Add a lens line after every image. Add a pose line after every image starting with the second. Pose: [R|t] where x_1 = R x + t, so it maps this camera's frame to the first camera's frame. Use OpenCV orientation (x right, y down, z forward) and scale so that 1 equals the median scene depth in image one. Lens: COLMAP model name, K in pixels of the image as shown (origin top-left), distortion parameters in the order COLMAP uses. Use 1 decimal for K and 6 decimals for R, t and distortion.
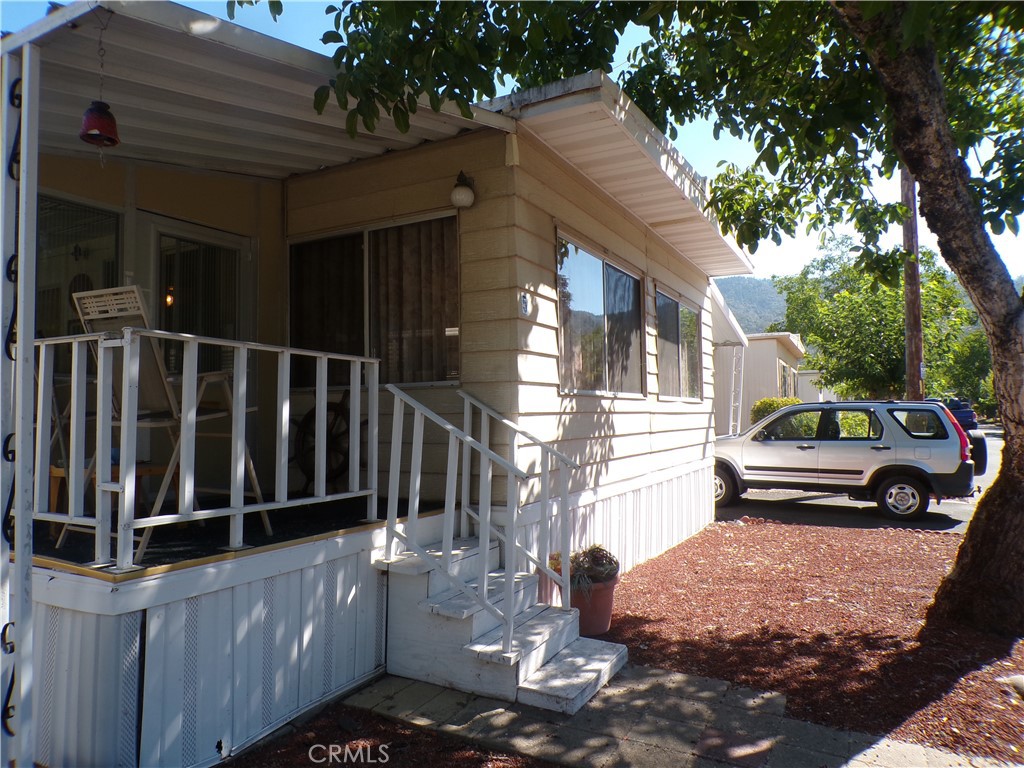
lens RADIAL K [[689.6, 0, 514.6], [0, 689.6, 388.8], [0, 0, 1]] dist [-0.025665, 0.008662]
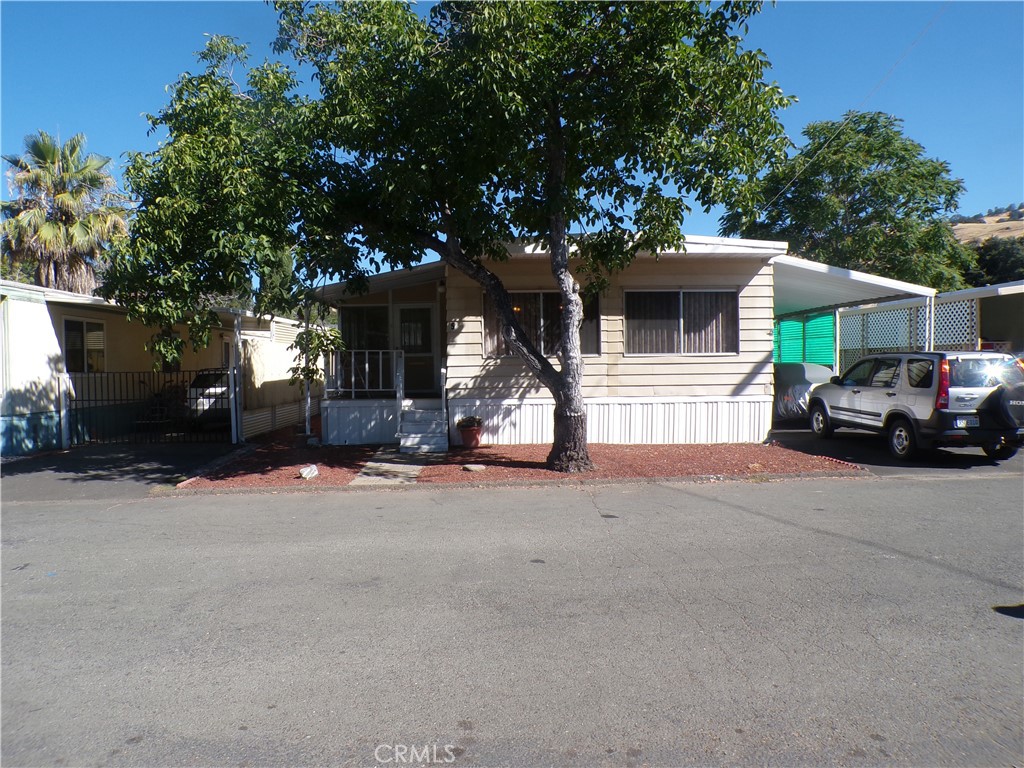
lens RADIAL K [[702.6, 0, 514.0], [0, 702.6, 387.7], [0, 0, 1]] dist [-0.040729, 0.027990]
pose [[0.510976, 0.034106, -0.858918, 3.809525], [0.041230, 0.997090, 0.064121, -0.072132], [0.858605, -0.068177, 0.508083, -0.342824]]
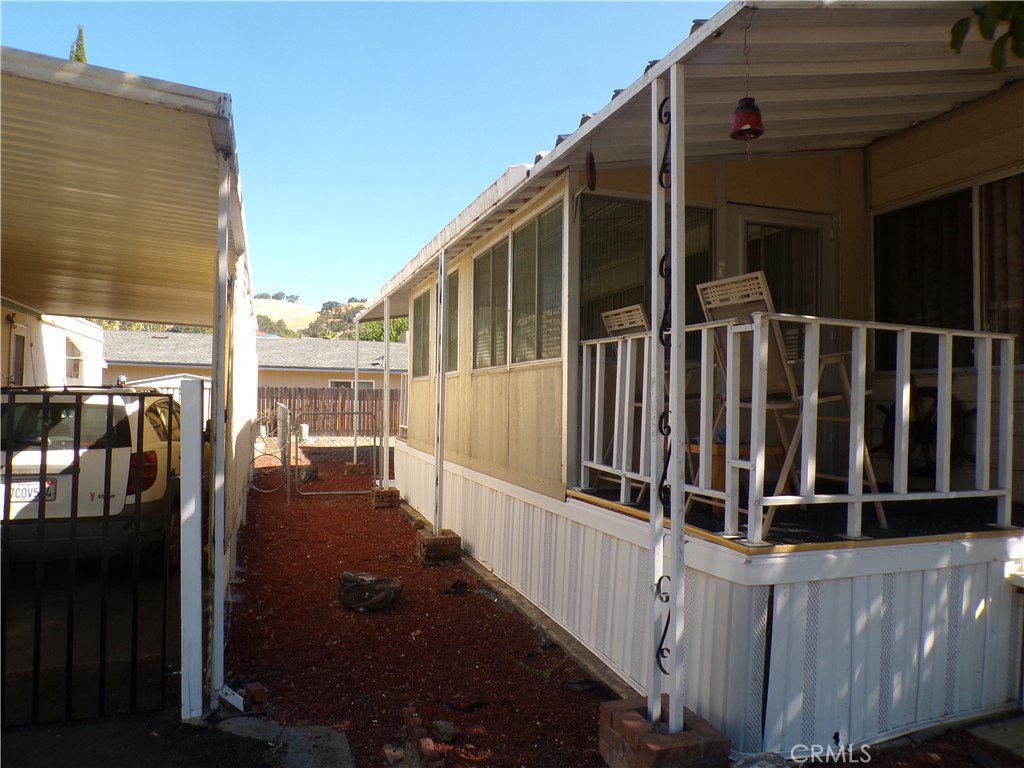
lens RADIAL K [[702.6, 0, 514.0], [0, 702.6, 387.7], [0, 0, 1]] dist [-0.040729, 0.027990]
pose [[0.754077, 0.004033, -0.656773, -0.127040], [0.006903, 0.999877, 0.014066, 0.006480], [0.656749, -0.015140, 0.753957, -0.040313]]
